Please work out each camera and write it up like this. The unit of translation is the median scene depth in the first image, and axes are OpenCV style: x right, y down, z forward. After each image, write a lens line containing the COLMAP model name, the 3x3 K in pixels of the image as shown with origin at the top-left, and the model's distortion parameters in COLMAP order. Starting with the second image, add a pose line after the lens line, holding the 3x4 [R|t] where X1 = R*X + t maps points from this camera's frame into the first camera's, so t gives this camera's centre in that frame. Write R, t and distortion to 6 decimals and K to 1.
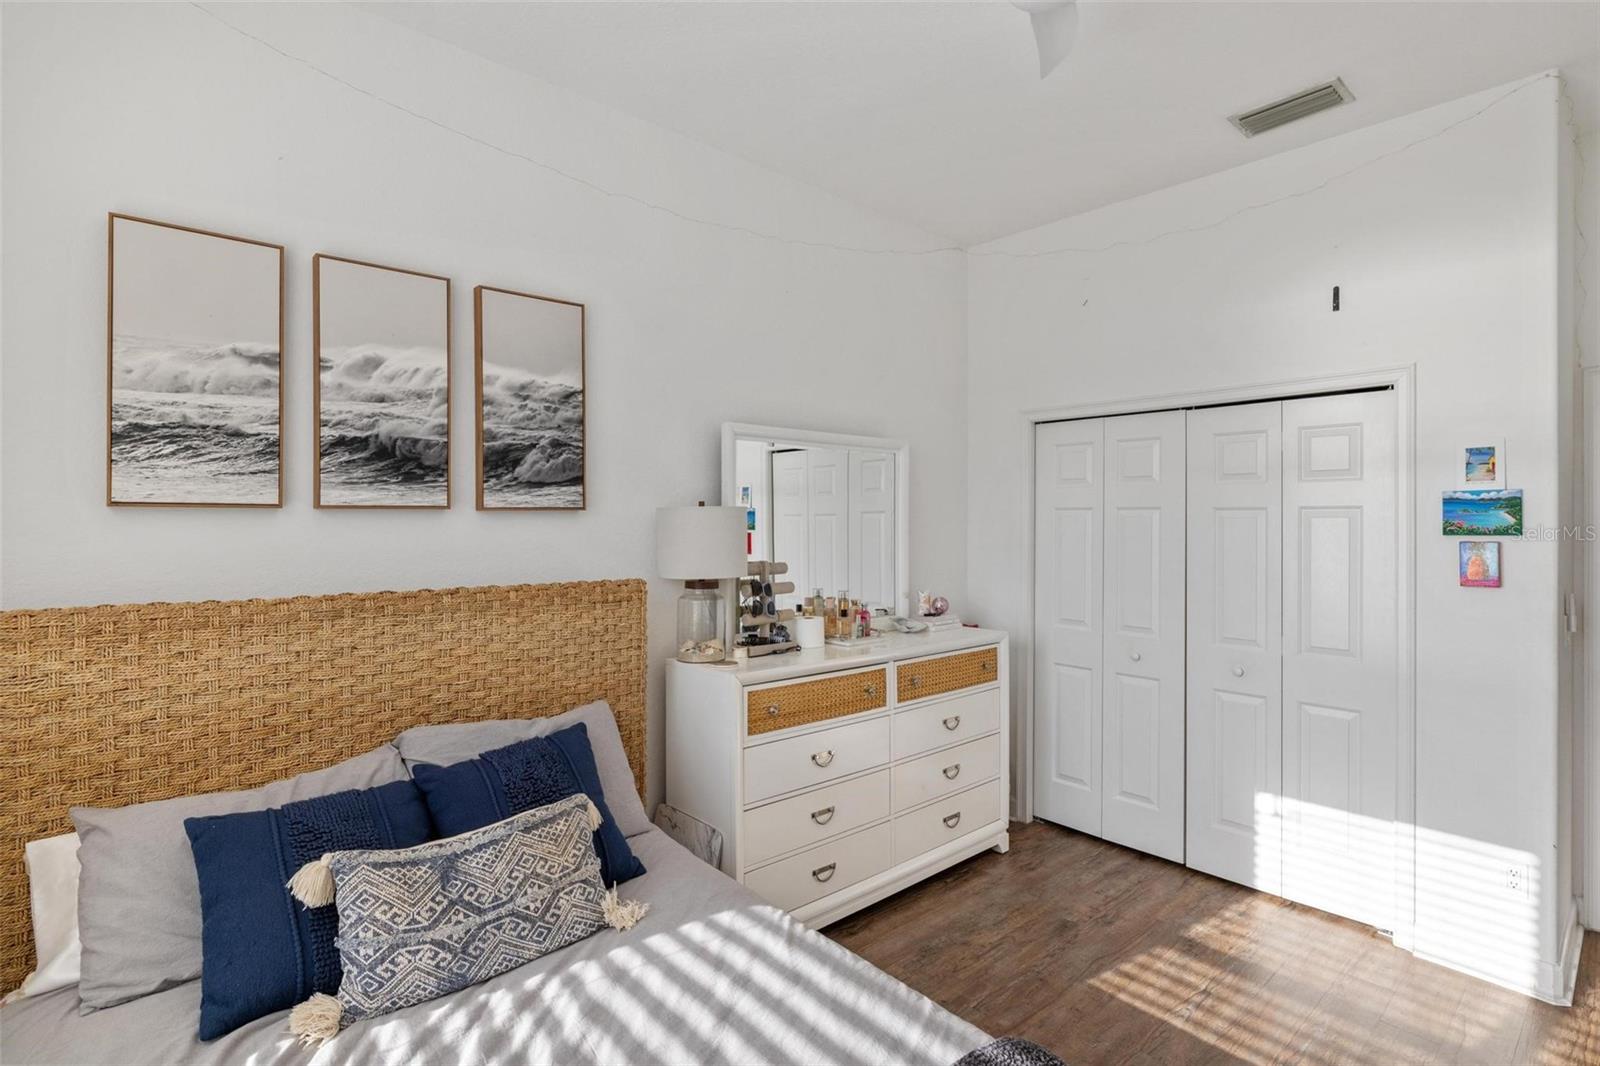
lens RADIAL K [[780.0, 0, 800.0], [0, 780.0, 533.0], [0, 0, 1]] dist [-0.000319, -0.000092]
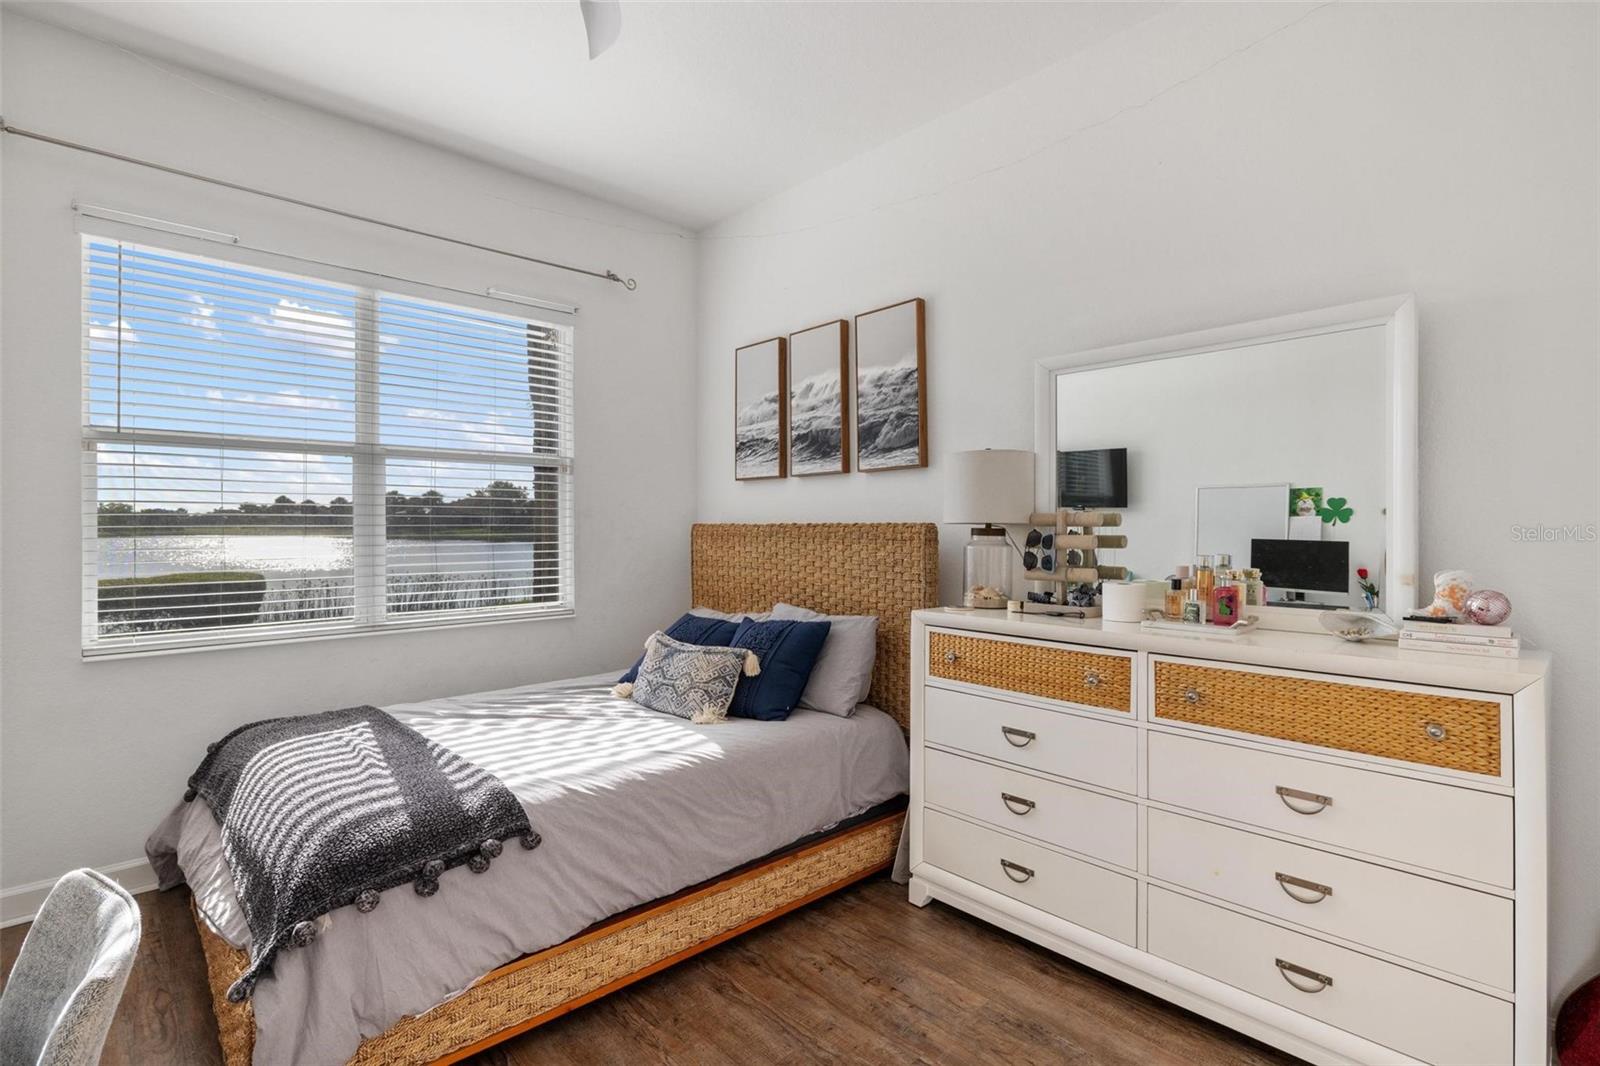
lens RADIAL K [[780.0, 0, 800.0], [0, 780.0, 533.0], [0, 0, 1]] dist [-0.000319, -0.000092]
pose [[0.016278, 0.005722, -0.999851, 1.016984], [-0.012289, 0.999909, 0.005522, 0.075790], [0.999792, 0.012197, 0.016347, 0.866929]]
